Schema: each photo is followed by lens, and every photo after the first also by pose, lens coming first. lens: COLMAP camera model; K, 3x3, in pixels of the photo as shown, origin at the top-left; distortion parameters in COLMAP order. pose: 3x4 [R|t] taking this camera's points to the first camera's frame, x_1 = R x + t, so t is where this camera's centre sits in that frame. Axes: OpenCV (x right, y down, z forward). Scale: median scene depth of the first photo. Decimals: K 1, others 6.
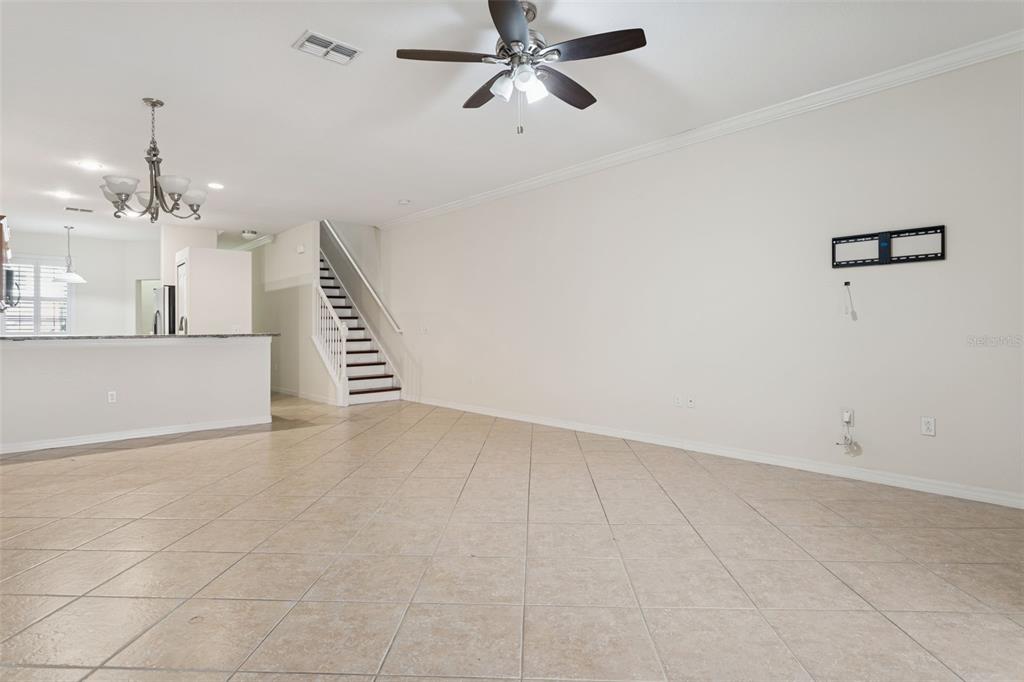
lens RADIAL K [[548.6, 0, 512.1], [0, 548.6, 333.3], [0, 0, 1]] dist [-0.006696, -0.001738]
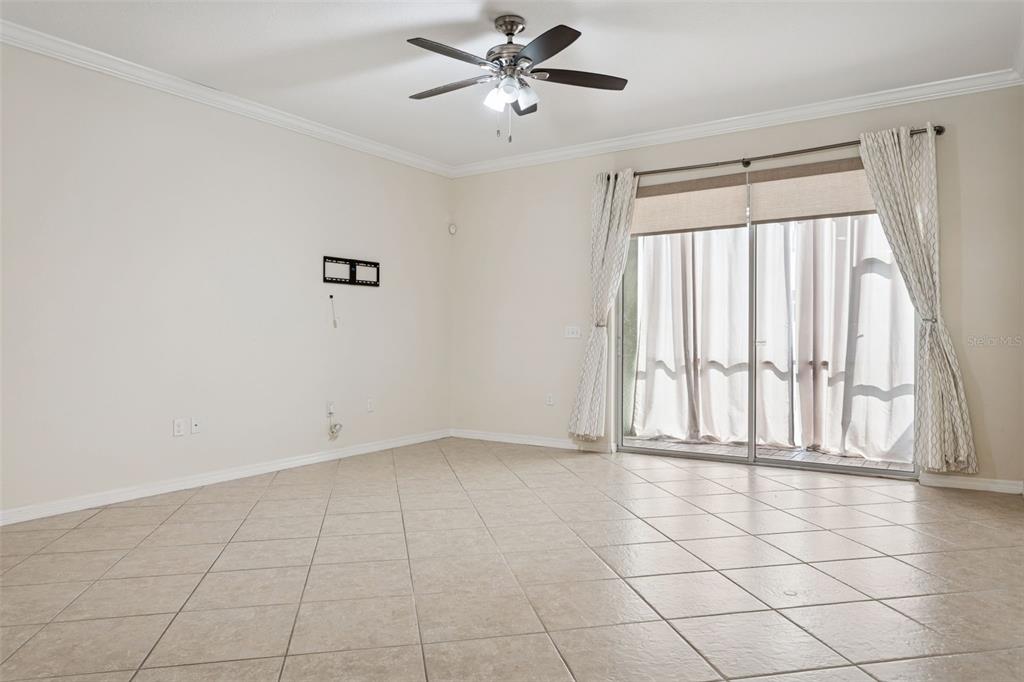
lens RADIAL K [[687.5, 0, 509.0], [0, 687.5, 343.4], [0, 0, 1]] dist [0.003015, -0.000235]
pose [[-0.255059, -0.010799, 0.966865, -0.951909], [0.005627, 0.999904, 0.012652, -0.005270], [-0.966909, 0.008667, -0.254974, 1.015981]]
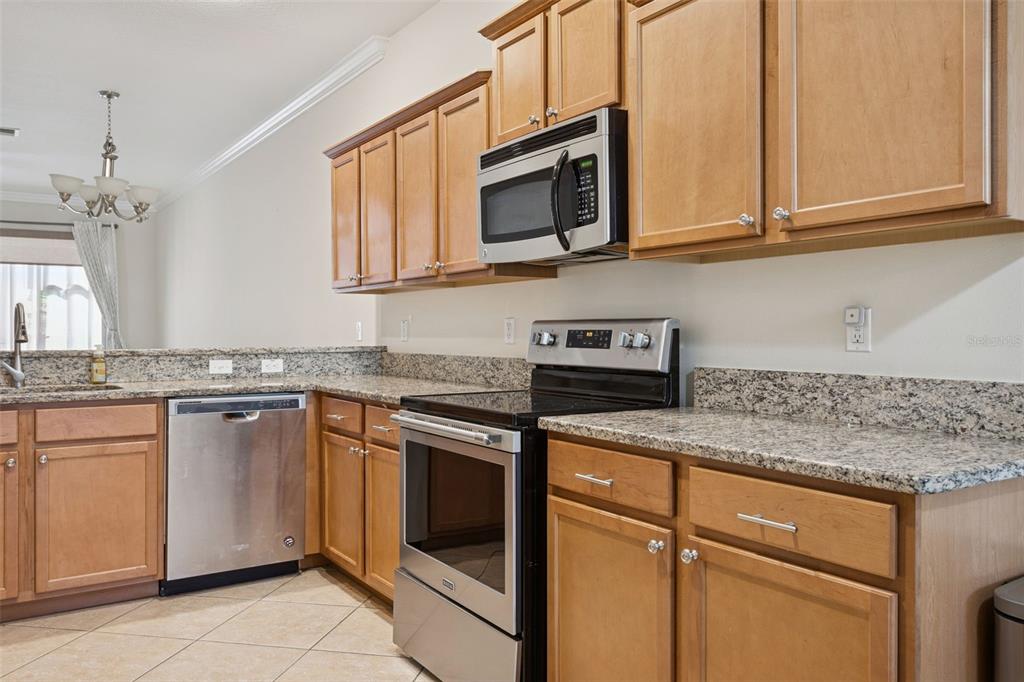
lens RADIAL K [[788.3, 0, 511.2], [0, 788.3, 340.1], [0, 0, 1]] dist [-0.002481, 0.004006]
pose [[-0.990163, -0.002341, 0.139900, -1.607436], [-0.000132, 0.999875, 0.015794, -0.035011], [-0.139920, 0.015620, -0.990040, 2.357873]]
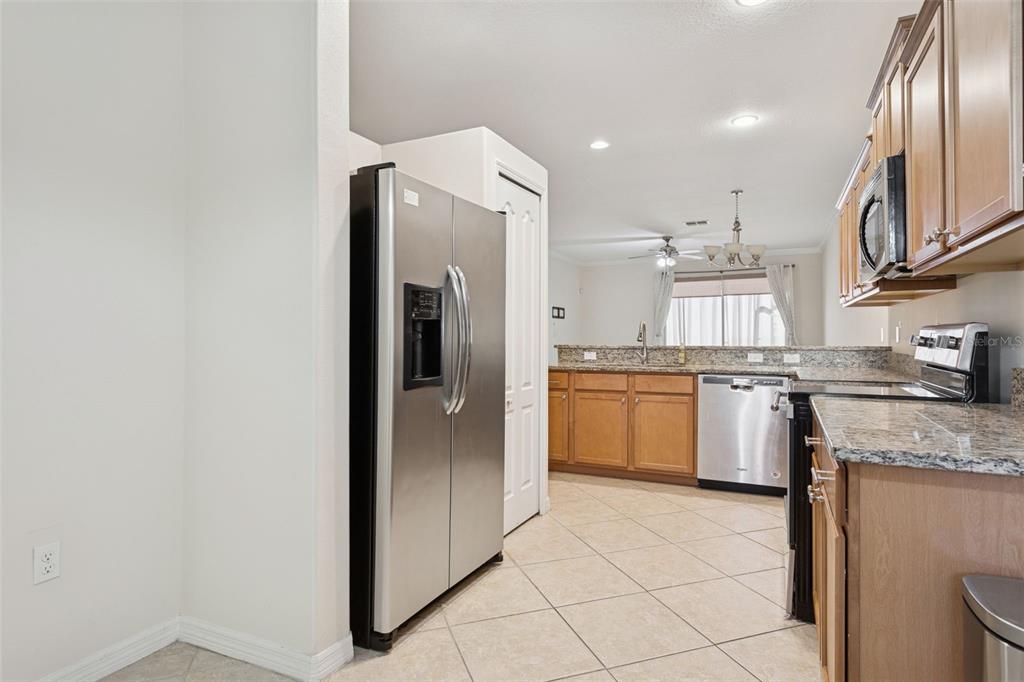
lens RADIAL K [[548.6, 0, 518.0], [0, 548.6, 334.4], [0, 0, 1]] dist [-0.006696, -0.001738]
pose [[-0.385440, 0.003732, 0.922725, -1.943073], [0.007459, 0.999972, -0.000929, -0.034489], [-0.922703, 0.006524, -0.385457, 2.280294]]
